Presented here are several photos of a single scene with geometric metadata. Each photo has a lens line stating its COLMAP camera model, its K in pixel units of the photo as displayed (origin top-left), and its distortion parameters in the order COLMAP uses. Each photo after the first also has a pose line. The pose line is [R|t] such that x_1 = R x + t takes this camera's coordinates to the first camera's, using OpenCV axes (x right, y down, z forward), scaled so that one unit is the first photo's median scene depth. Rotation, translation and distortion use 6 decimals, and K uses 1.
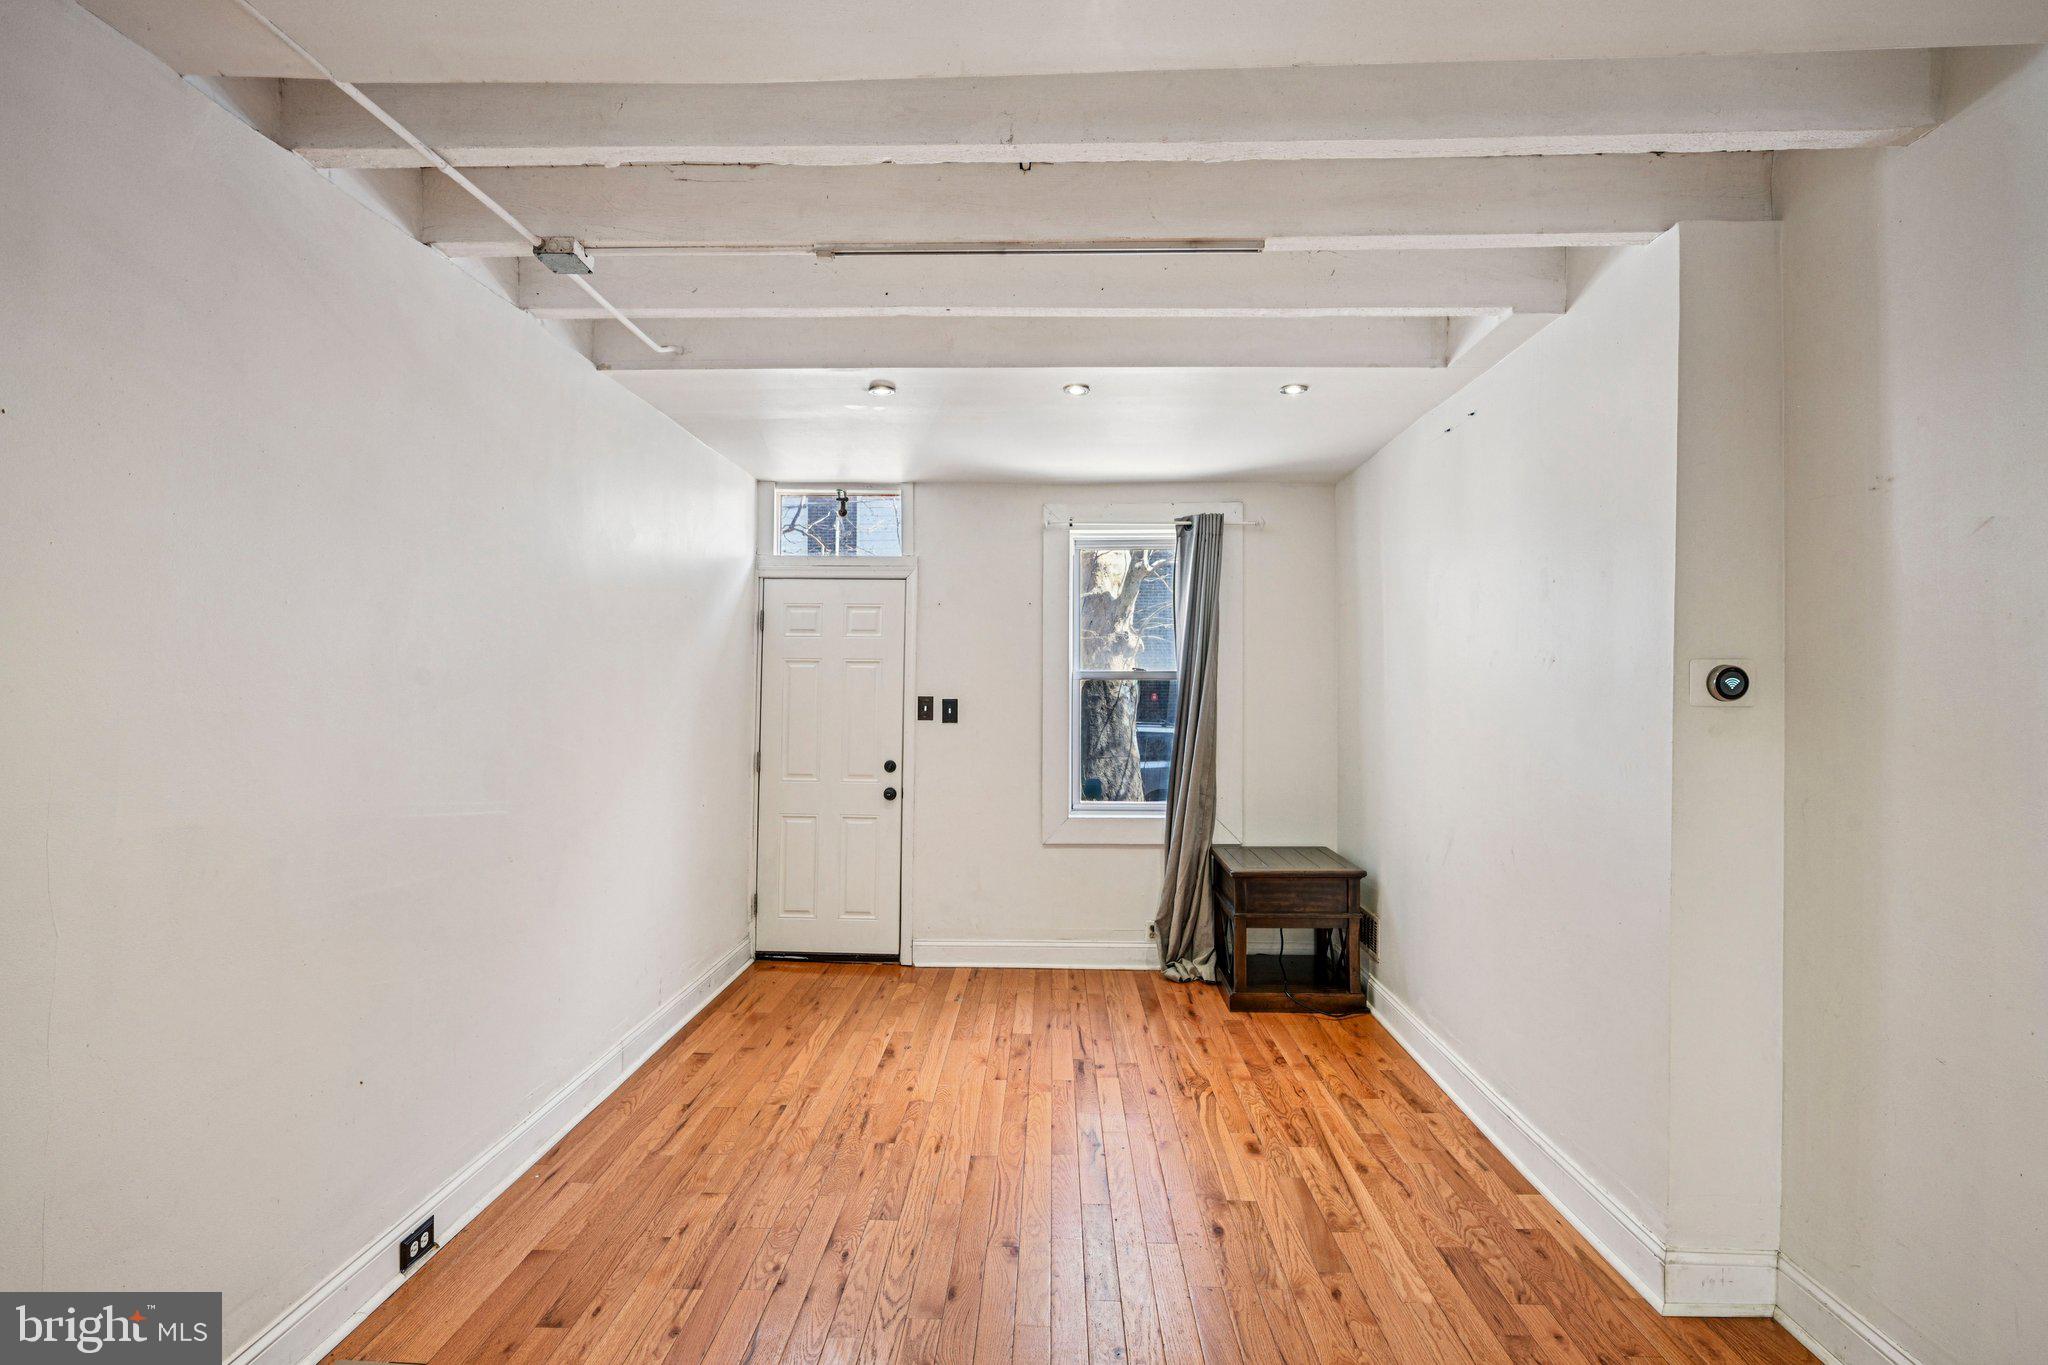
lens RADIAL K [[1010.2, 0, 1039.7], [0, 1010.2, 661.5], [0, 0, 1]] dist [-0.003838, -0.000156]
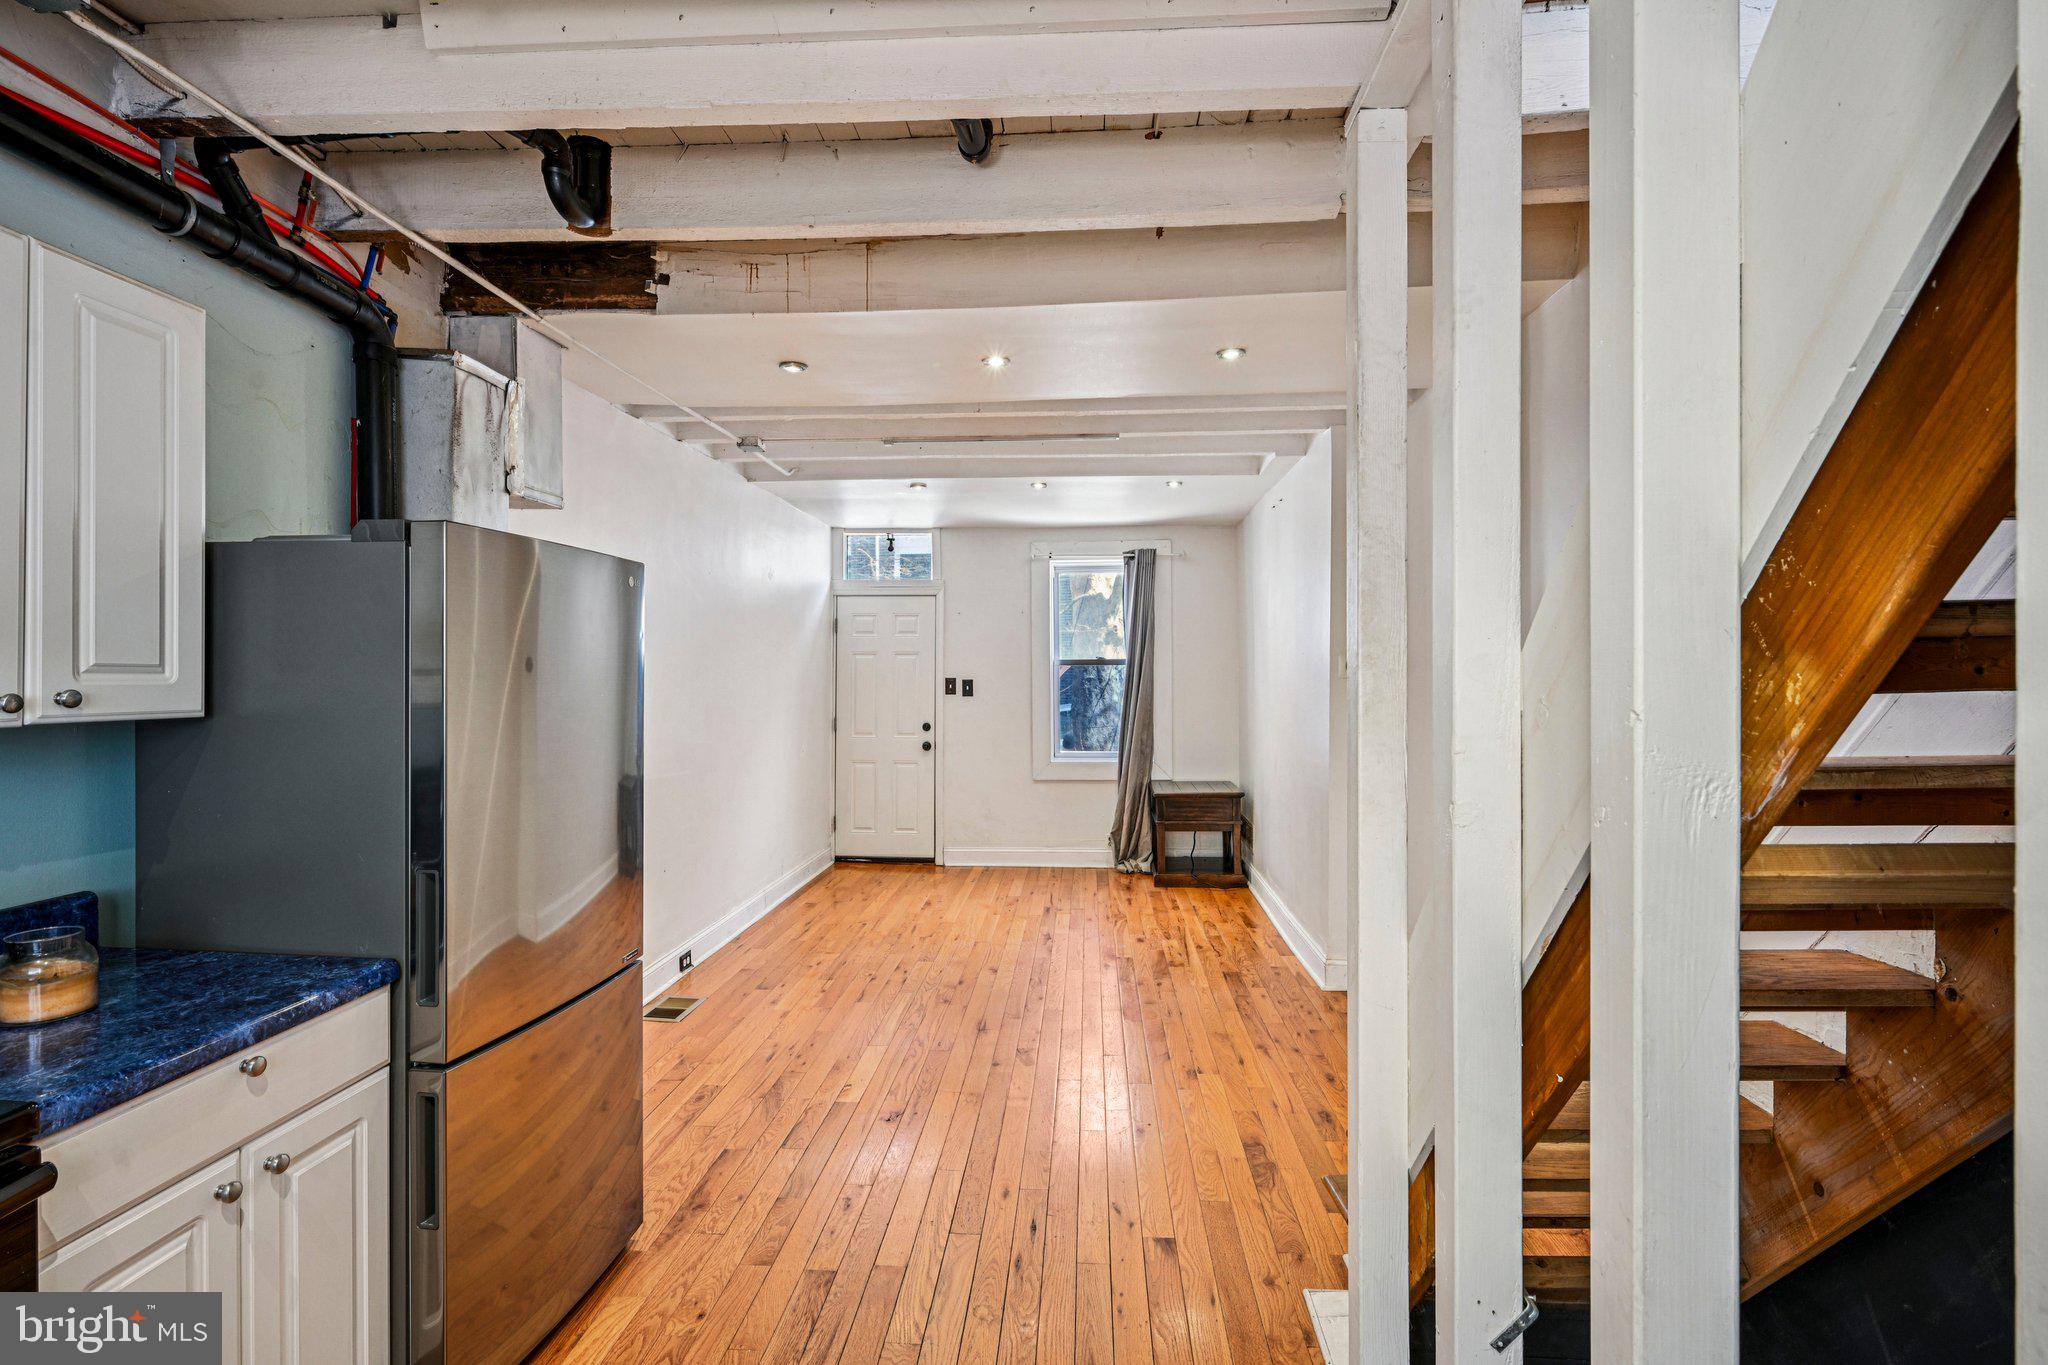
lens RADIAL K [[1010.2, 0, 1024.0], [0, 1010.2, 684.3], [0, 0, 1]] dist [-0.003838, -0.000156]
pose [[0.998683, -0.006980, -0.050834, 0.066881], [0.008901, 0.999251, 0.037660, -0.009959], [0.050533, -0.038063, 0.997997, -0.444636]]
